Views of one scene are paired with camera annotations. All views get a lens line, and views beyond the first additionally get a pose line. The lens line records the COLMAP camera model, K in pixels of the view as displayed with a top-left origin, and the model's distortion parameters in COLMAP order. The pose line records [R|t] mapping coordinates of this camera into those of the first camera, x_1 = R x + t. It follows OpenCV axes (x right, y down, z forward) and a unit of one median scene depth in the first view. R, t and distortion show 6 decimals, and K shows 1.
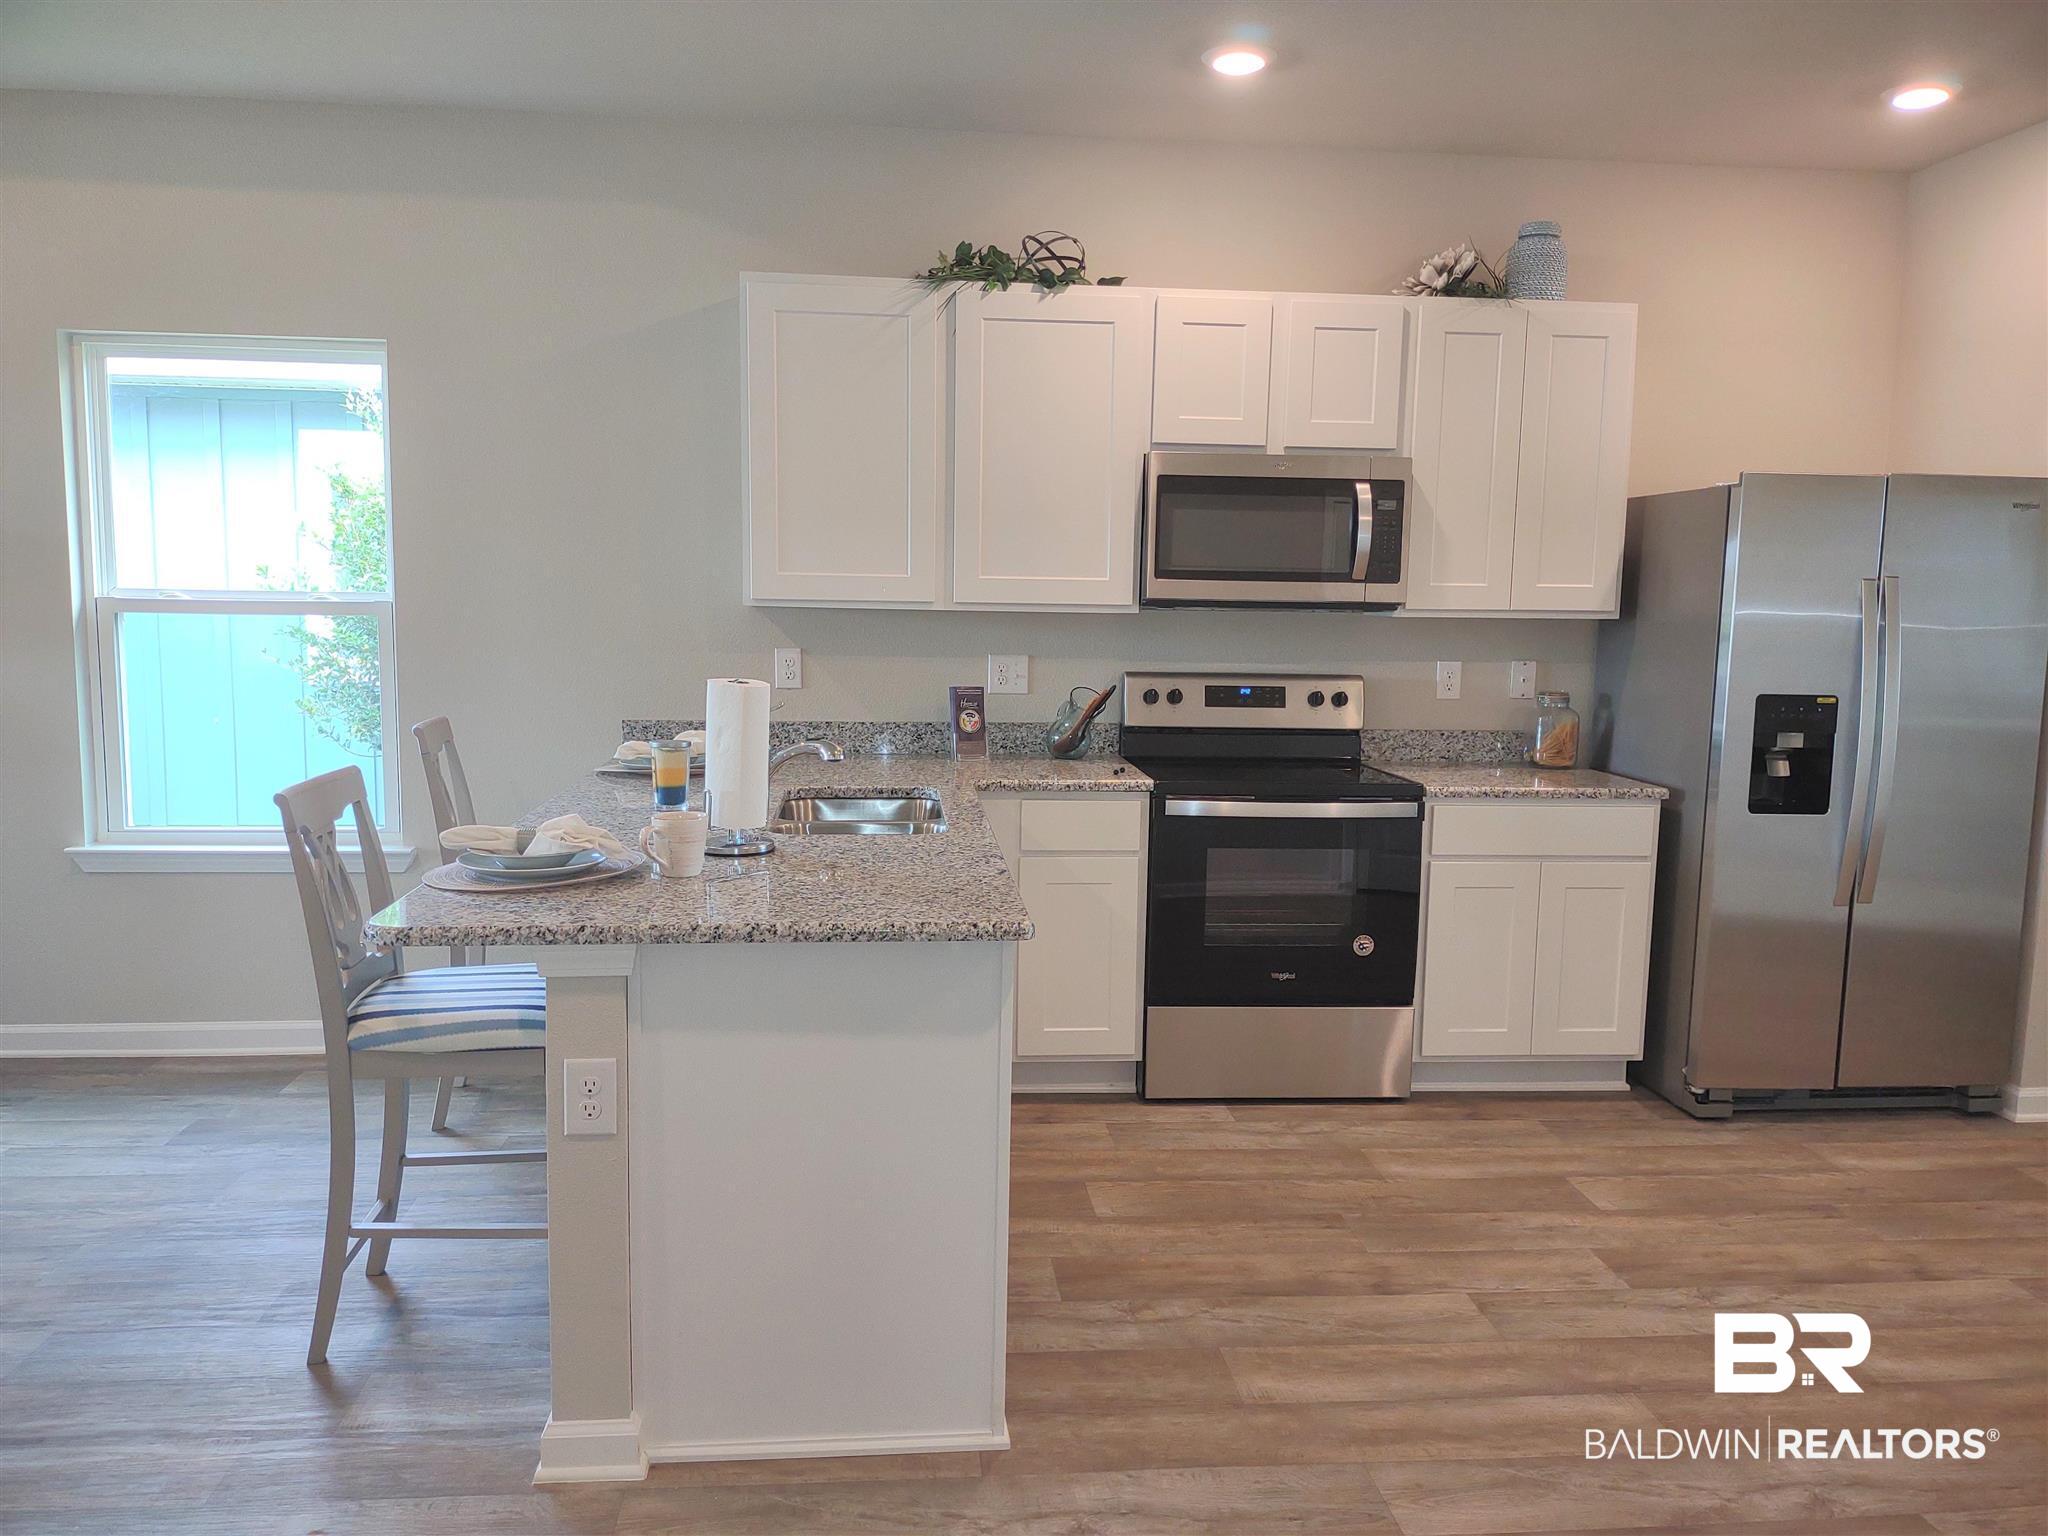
lens RADIAL K [[1527.4, 0, 1024.0], [0, 1527.4, 768.0], [0, 0, 1]] dist [0.003539, -0.001478]
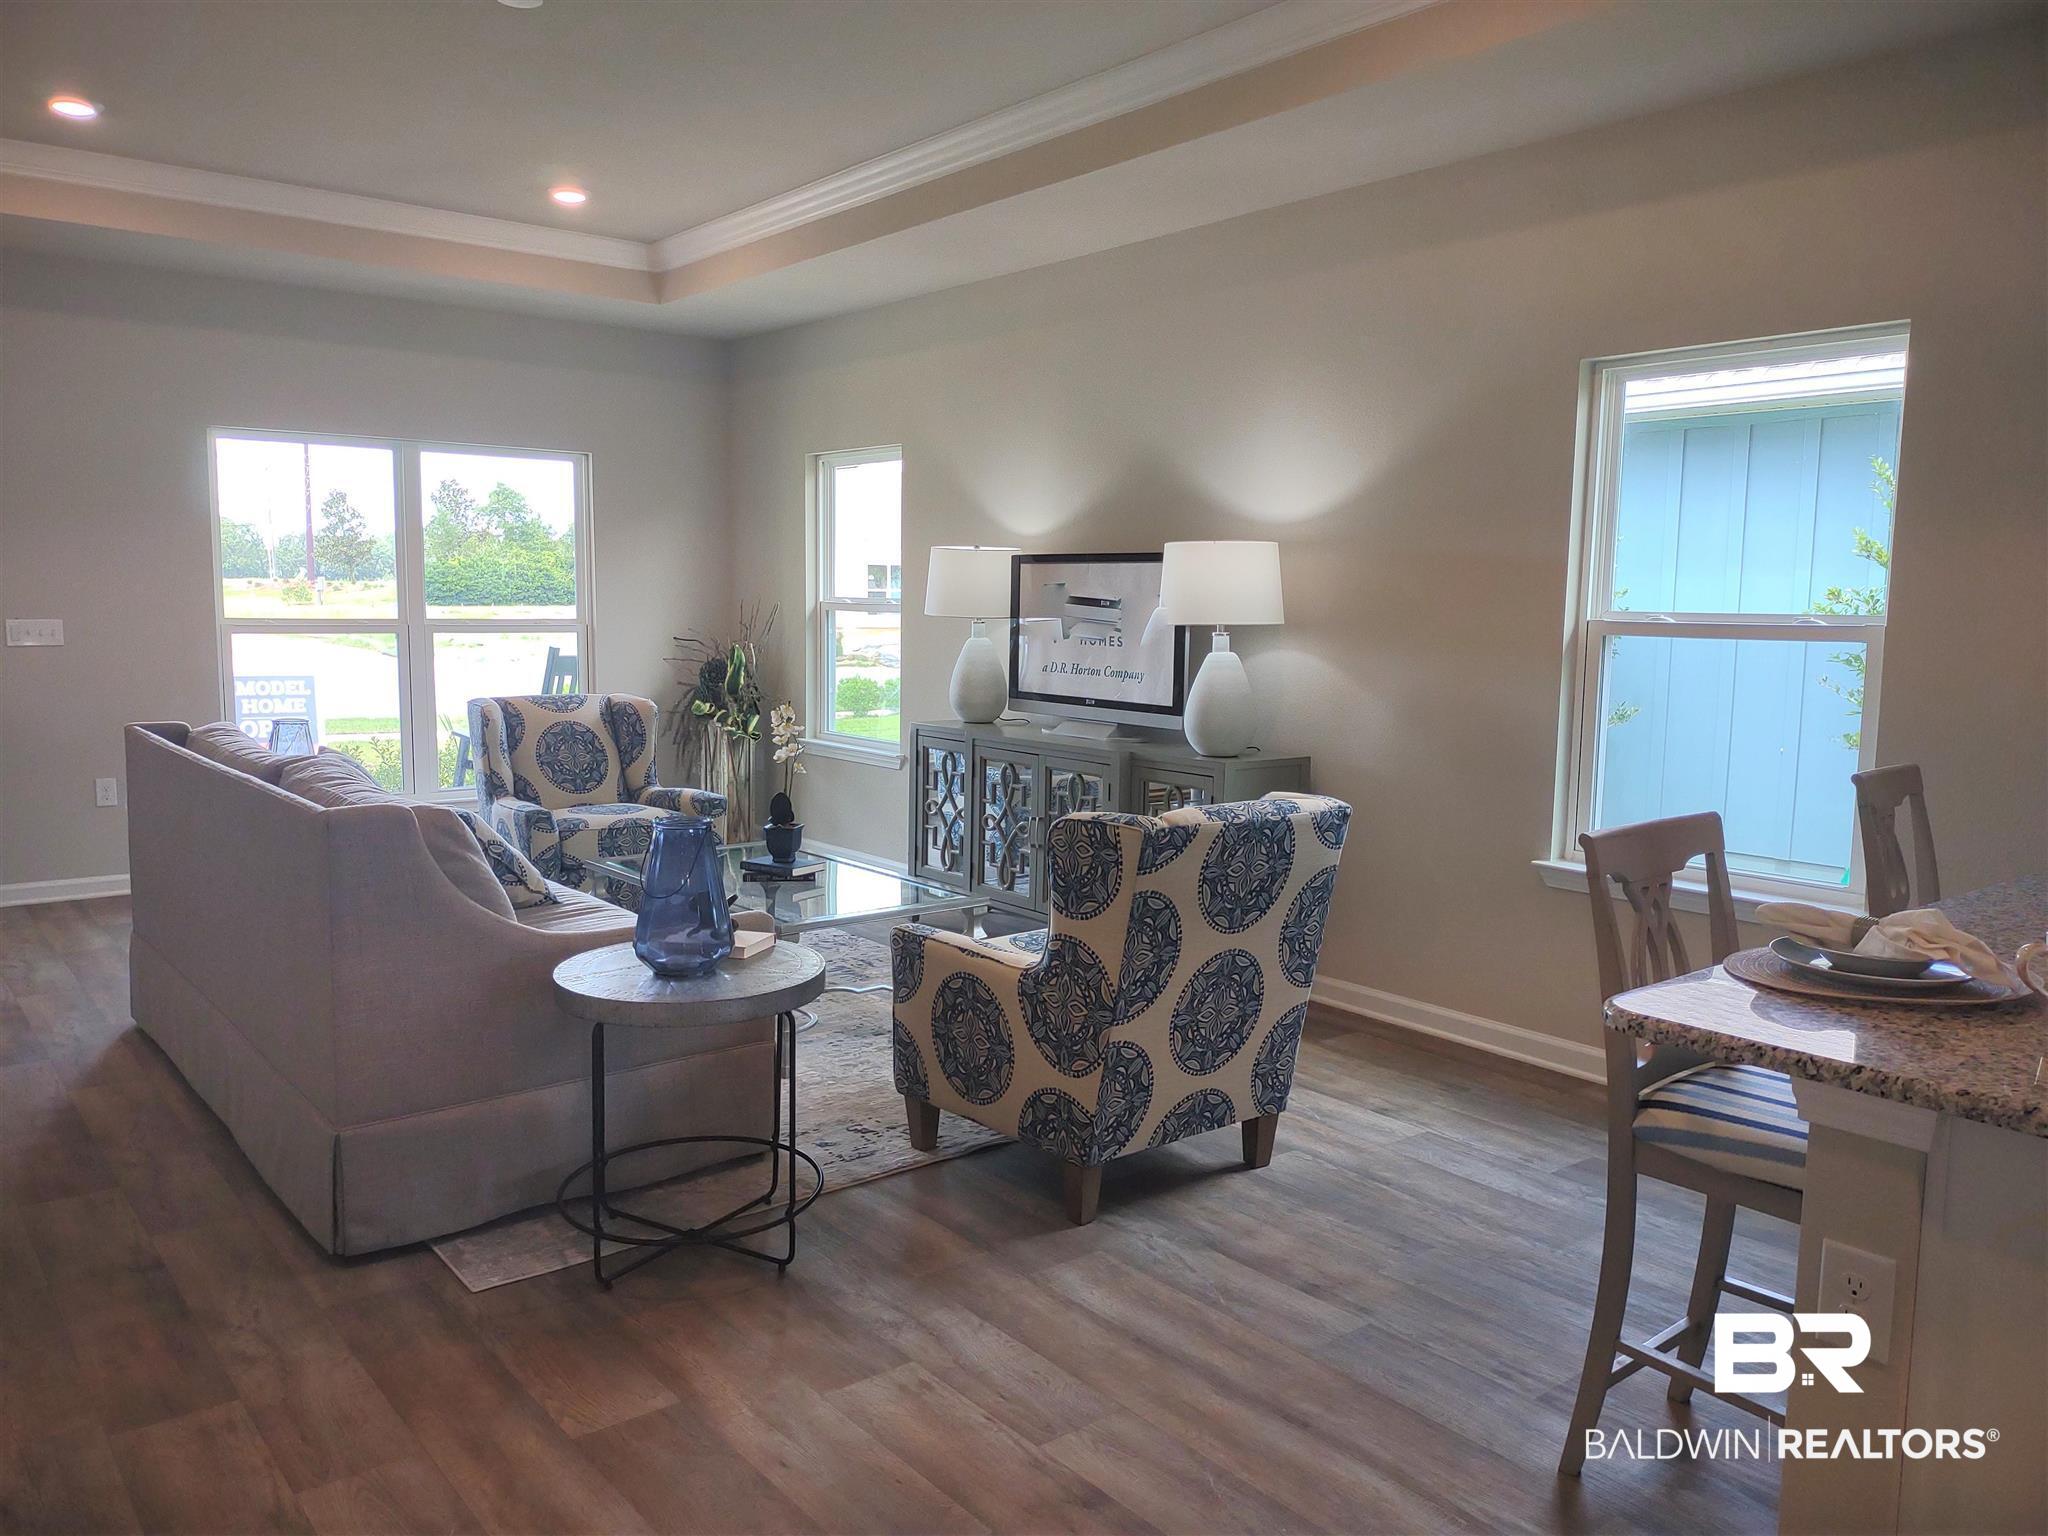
lens RADIAL K [[1527.4, 0, 1024.0], [0, 1527.4, 768.0], [0, 0, 1]] dist [0.003539, -0.001478]
pose [[0.546671, 0.083076, -0.833217, 0.070675], [-0.098380, 0.994547, 0.034615, -0.019089], [0.831548, 0.063049, 0.551862, 0.212439]]
